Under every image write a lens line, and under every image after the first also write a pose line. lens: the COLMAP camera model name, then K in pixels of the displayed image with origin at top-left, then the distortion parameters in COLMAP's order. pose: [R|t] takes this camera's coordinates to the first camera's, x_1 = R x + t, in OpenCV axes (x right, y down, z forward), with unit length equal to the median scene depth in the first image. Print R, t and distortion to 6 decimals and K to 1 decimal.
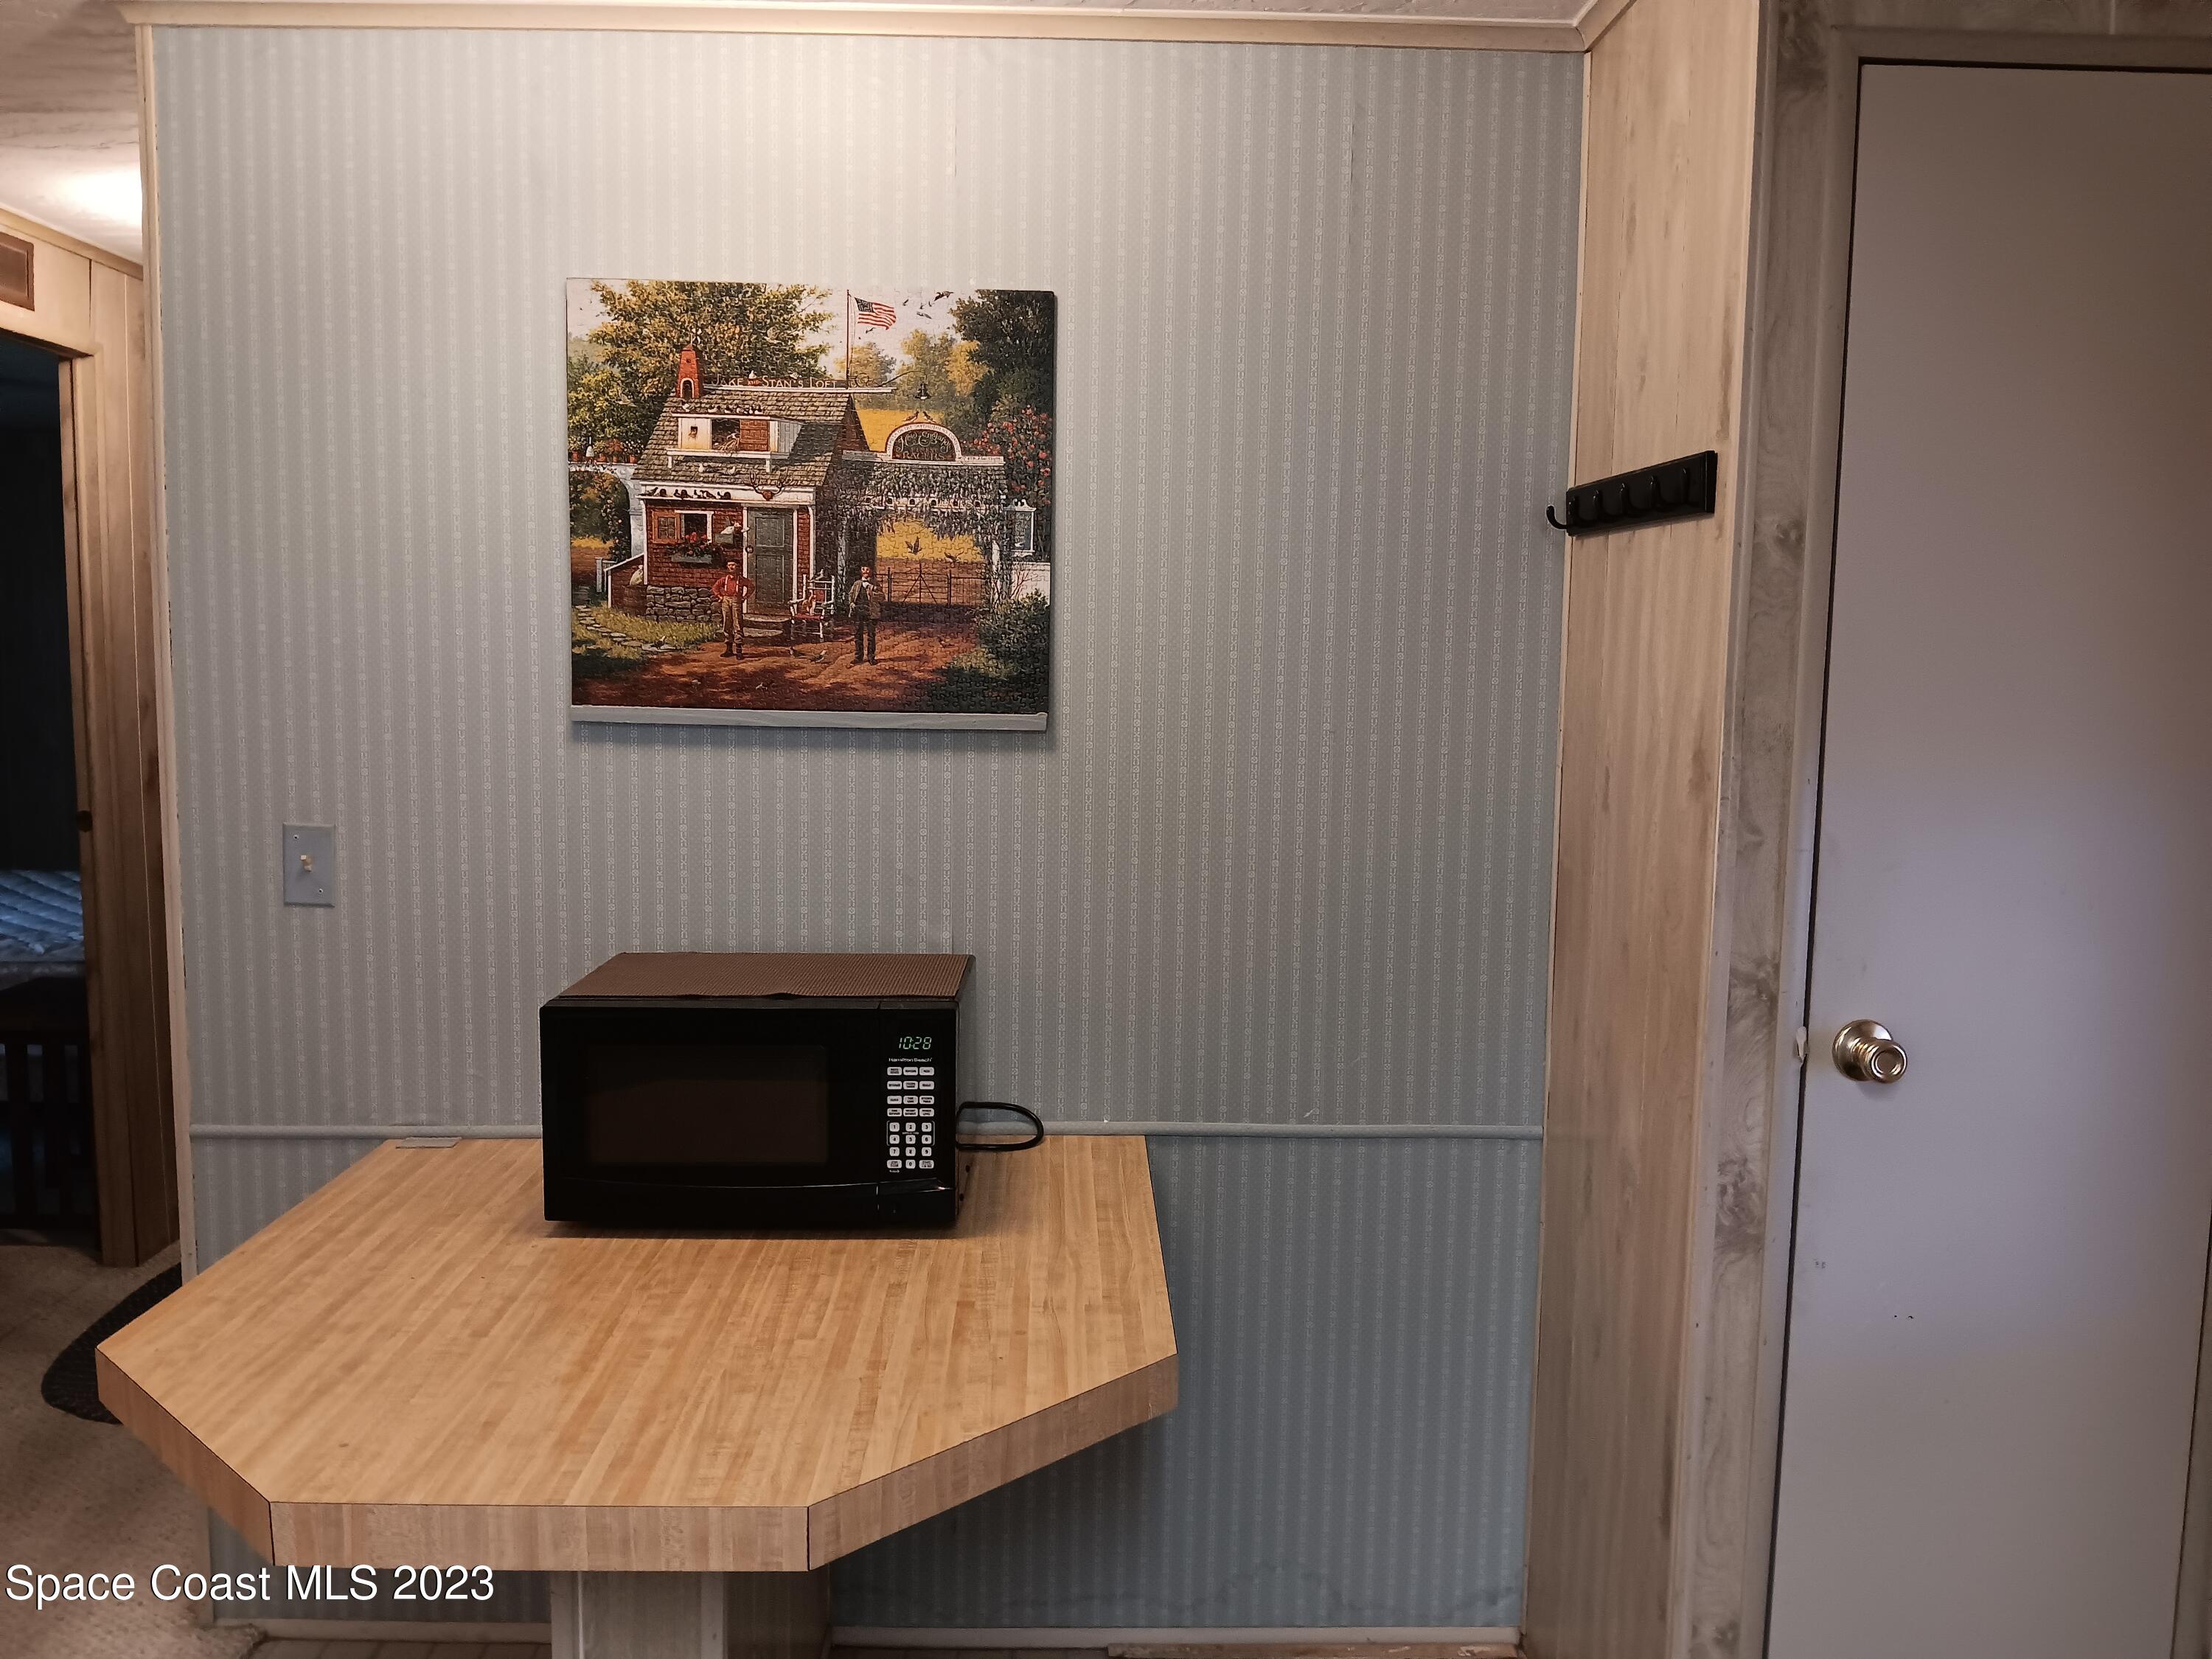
lens RADIAL K [[1666.4, 0, 1105.8], [0, 1666.4, 783.1], [0, 0, 1]] dist [0.075759, -0.103552]
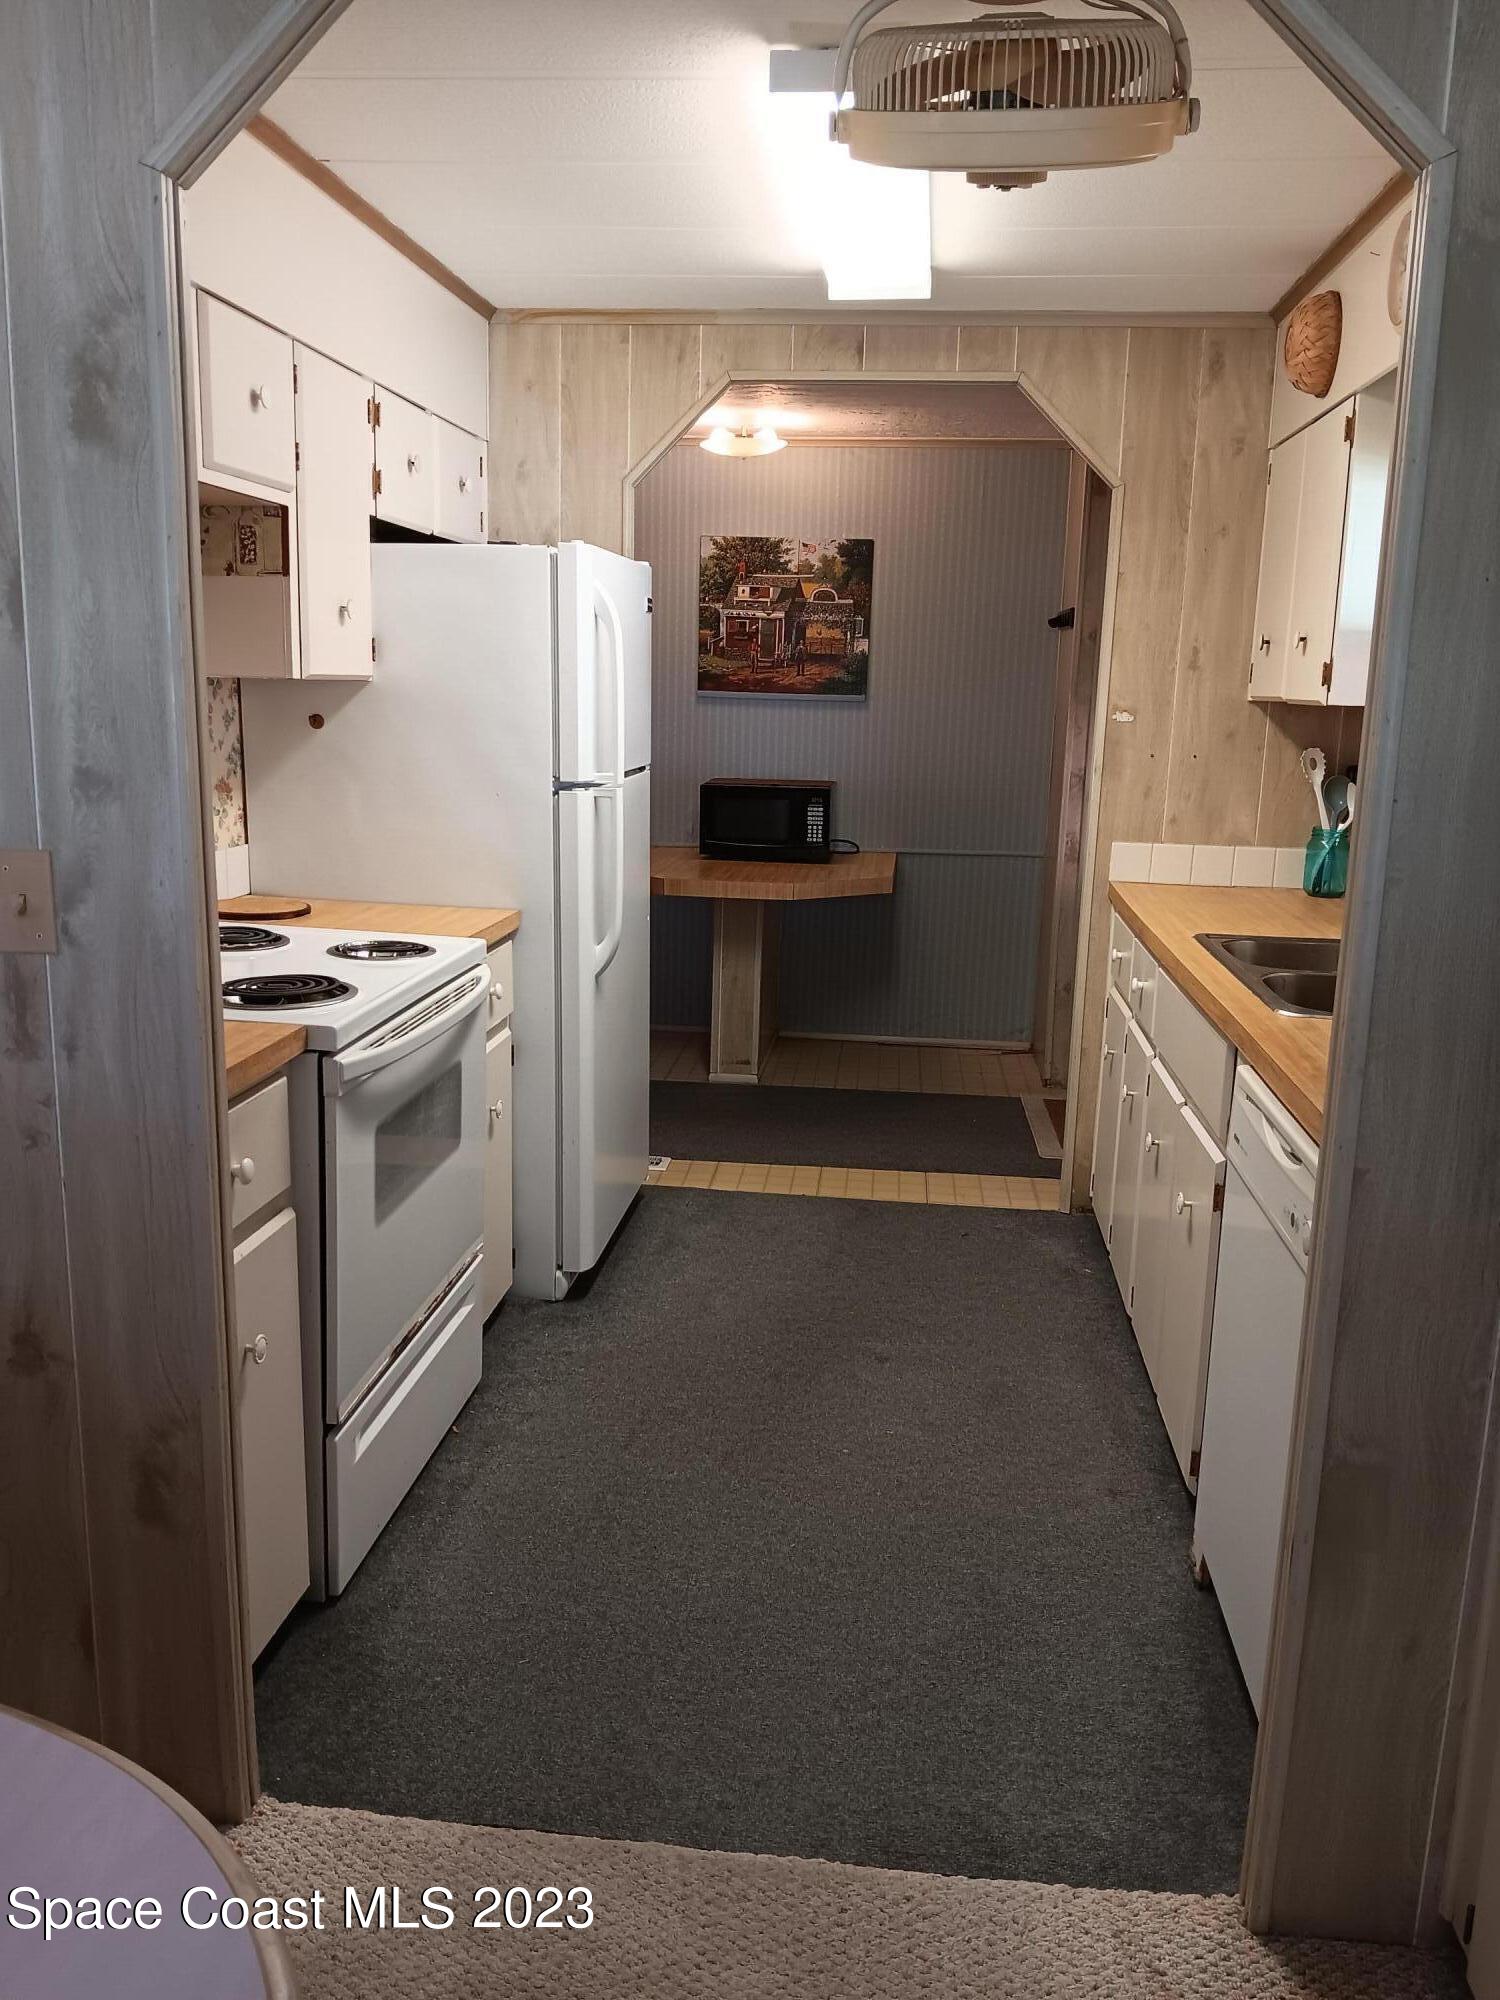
lens RADIAL K [[1564.1, 0, 724.2], [0, 1564.1, 1002.9], [0, 0, 1]] dist [0.114348, -0.279014]
pose [[0.989403, 0.037979, -0.140138, 0.119587], [-0.021099, 0.992546, 0.120033, 0.160000], [0.143653, -0.115805, 0.982829, -1.681116]]
